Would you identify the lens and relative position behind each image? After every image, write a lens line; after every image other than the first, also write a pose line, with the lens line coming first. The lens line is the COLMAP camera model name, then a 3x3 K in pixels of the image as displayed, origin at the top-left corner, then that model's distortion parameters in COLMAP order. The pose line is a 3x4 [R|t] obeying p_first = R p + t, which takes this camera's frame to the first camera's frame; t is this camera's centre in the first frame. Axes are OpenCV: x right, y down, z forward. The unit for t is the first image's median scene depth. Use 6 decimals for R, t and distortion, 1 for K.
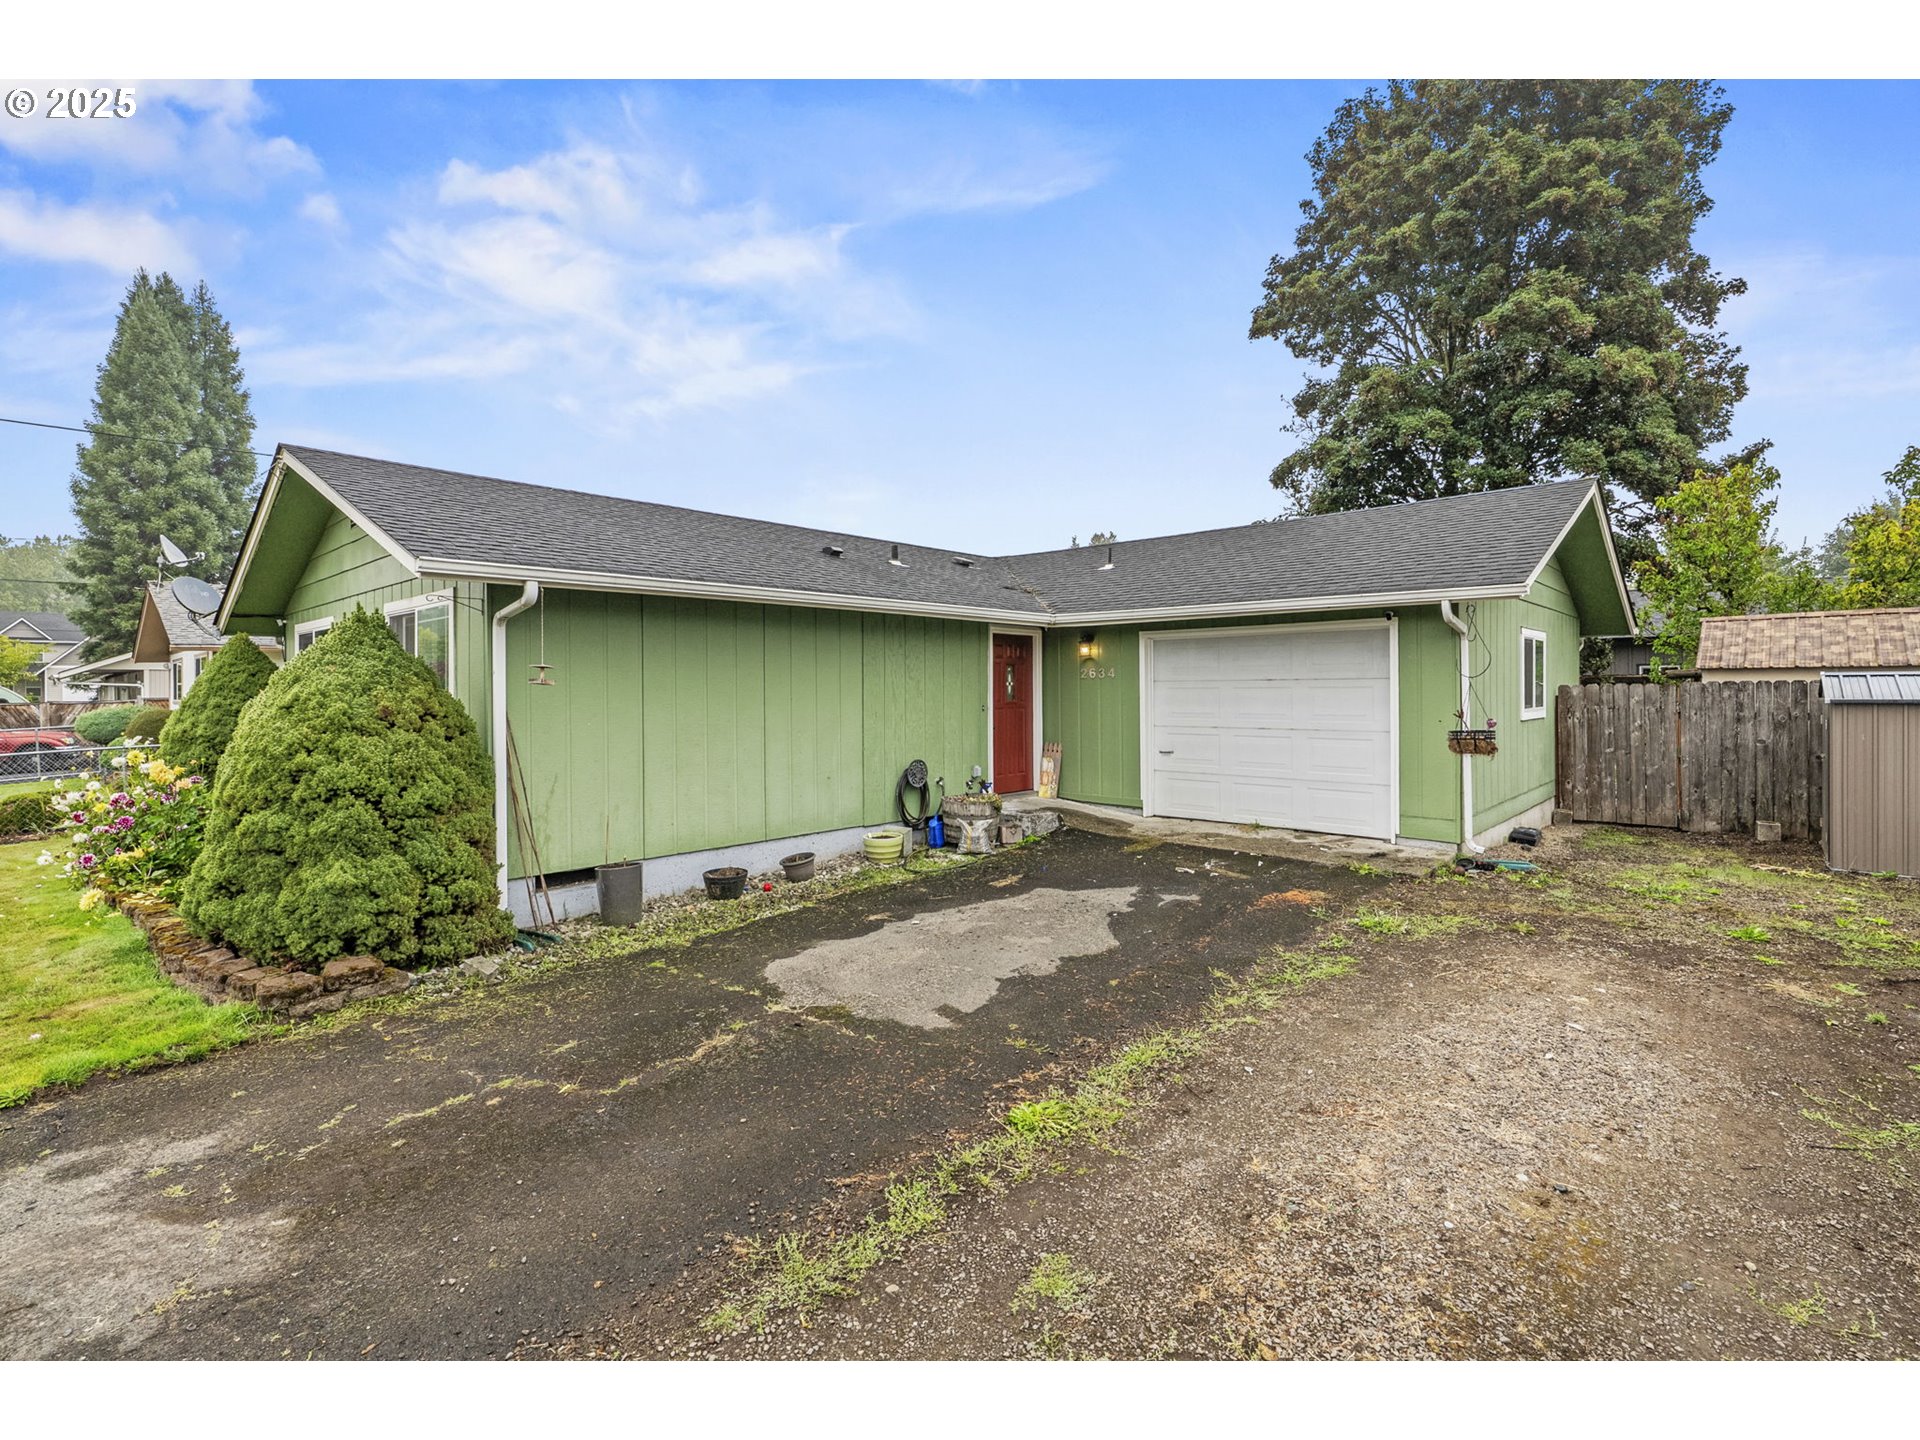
lens RADIAL K [[917.1, 0, 952.6], [0, 917.1, 710.8], [0, 0, 1]] dist [-0.006964, 0.000819]
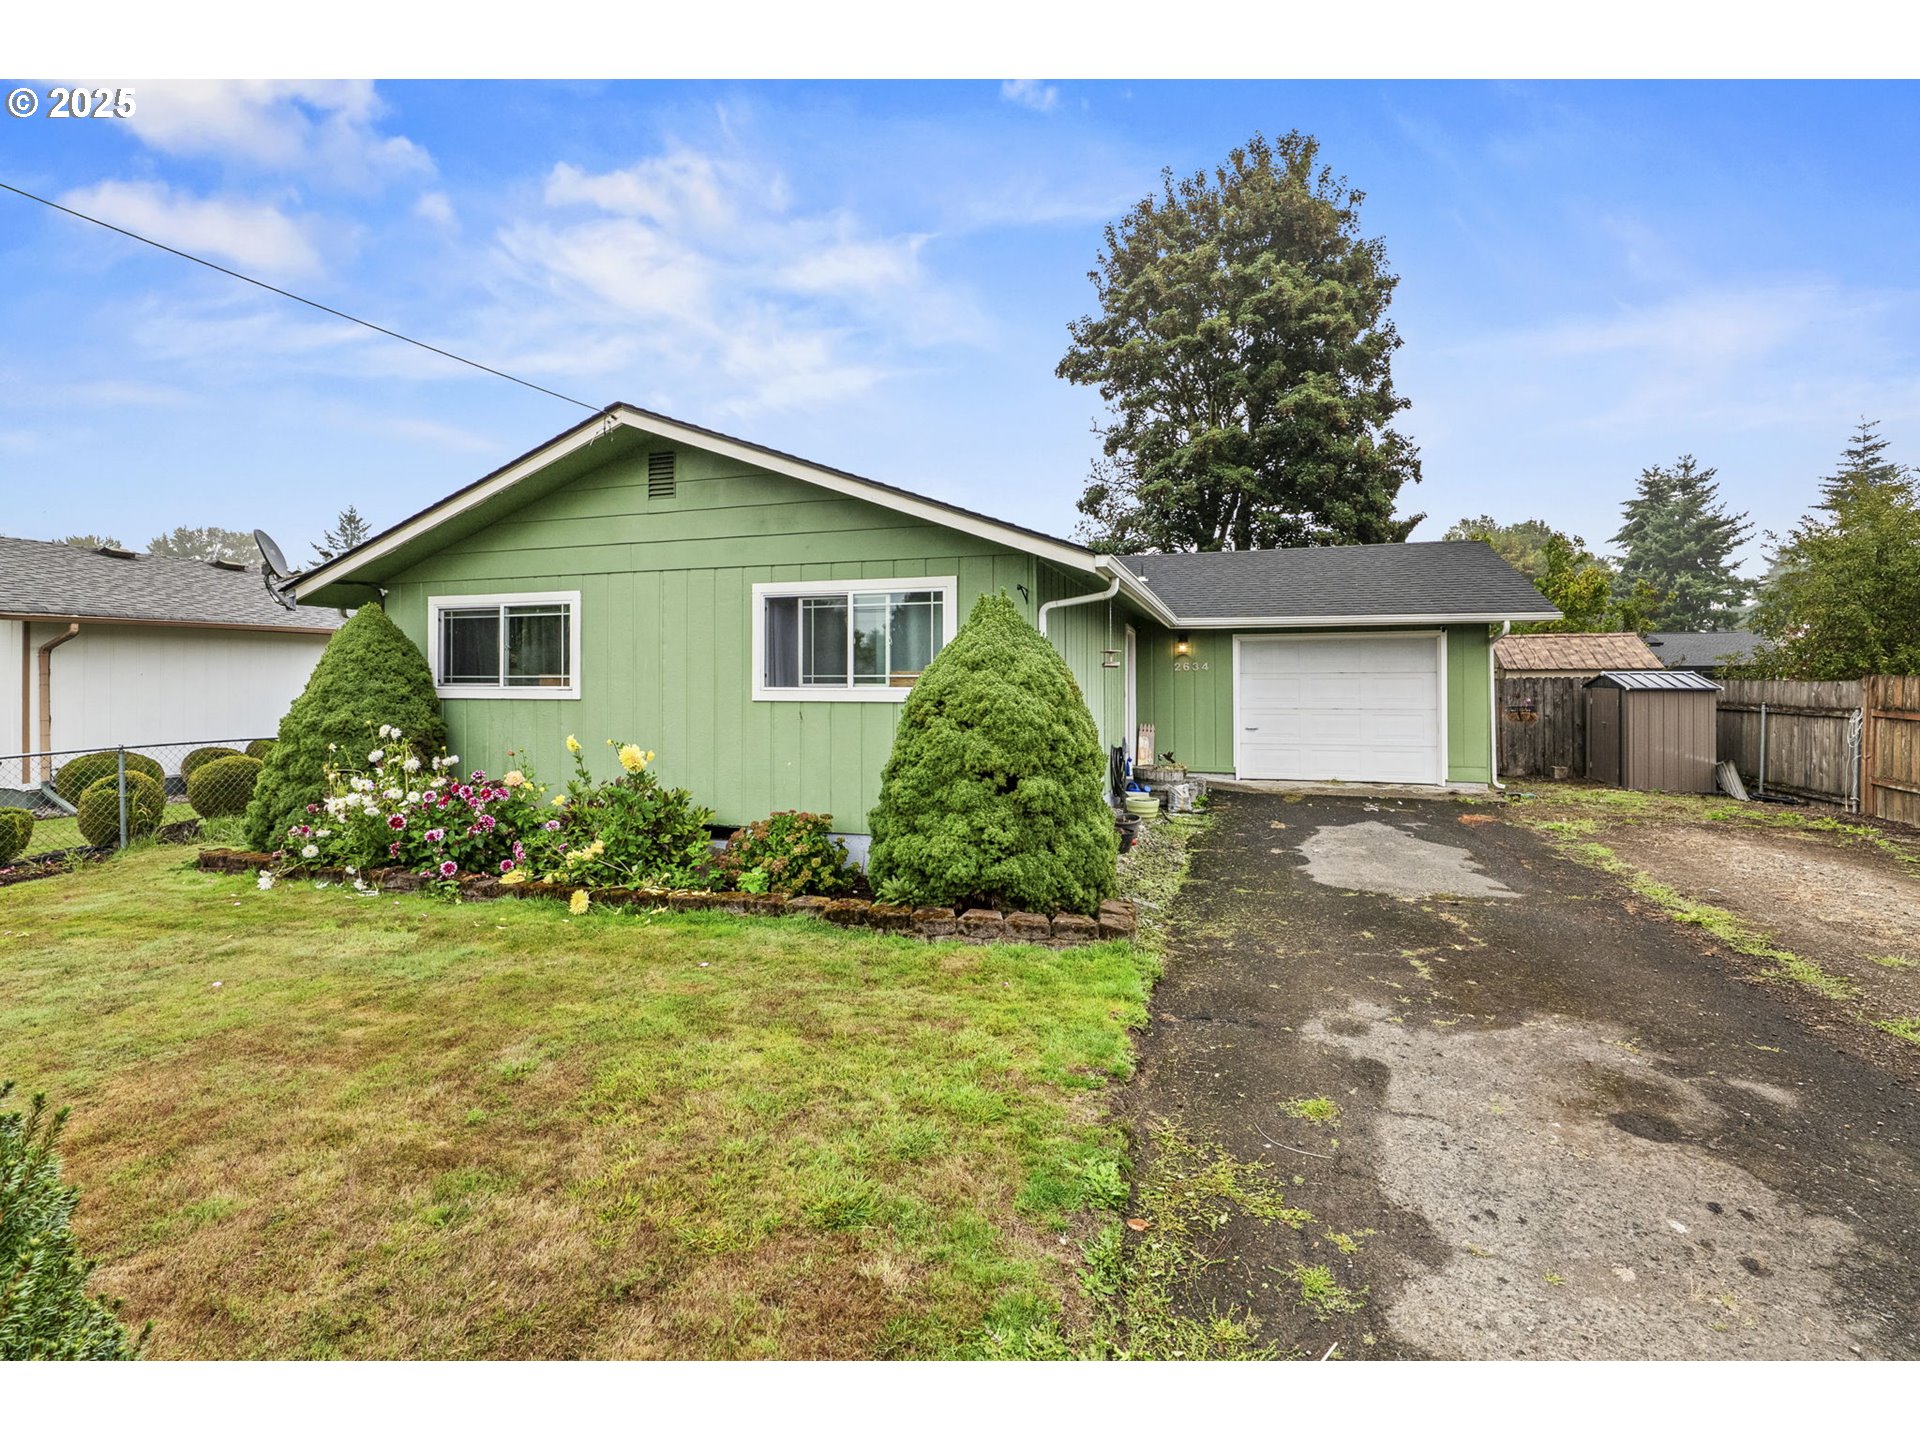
lens RADIAL K [[917.1, 0, 952.6], [0, 917.1, 710.8], [0, 0, 1]] dist [-0.006964, 0.000819]
pose [[0.902122, -0.006750, 0.431429, -0.683156], [0.007011, 0.999975, 0.000986, 0.015376], [-0.431425, 0.002135, 0.902146, 0.025617]]
